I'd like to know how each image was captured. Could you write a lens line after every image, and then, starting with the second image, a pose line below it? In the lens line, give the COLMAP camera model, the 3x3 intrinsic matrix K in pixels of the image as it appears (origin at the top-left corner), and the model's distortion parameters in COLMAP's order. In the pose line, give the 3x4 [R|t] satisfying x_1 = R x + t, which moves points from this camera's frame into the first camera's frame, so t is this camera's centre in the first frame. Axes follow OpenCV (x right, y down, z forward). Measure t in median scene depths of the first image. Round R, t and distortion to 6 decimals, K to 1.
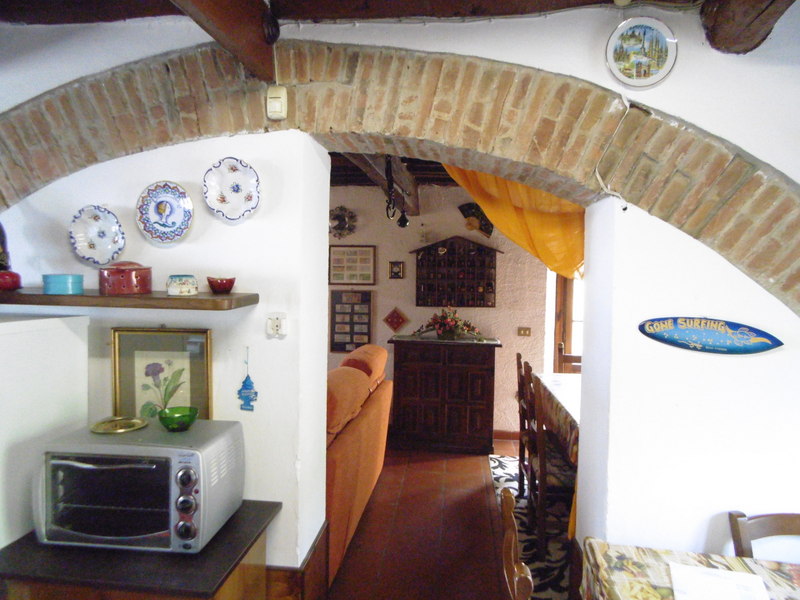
lens RADIAL K [[525.0, 0, 398.0], [0, 525.0, 301.8], [0, 0, 1]] dist [0.006095, -0.007008]
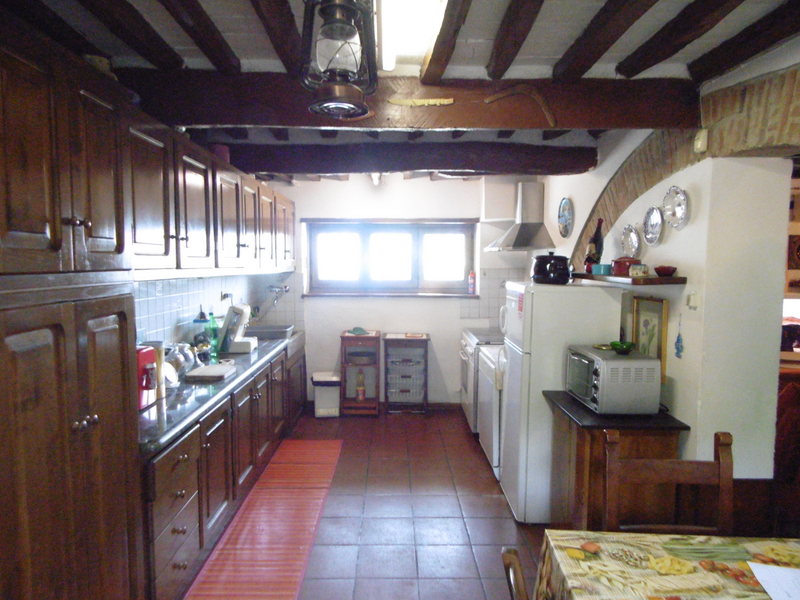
lens RADIAL K [[525.0, 0, 398.0], [0, 525.0, 301.8], [0, 0, 1]] dist [0.006095, -0.007008]
pose [[0.113074, 0.065503, -0.991425, 1.104001], [-0.061794, 0.996356, 0.058781, 0.016673], [0.991663, 0.054618, 0.116709, 0.055600]]
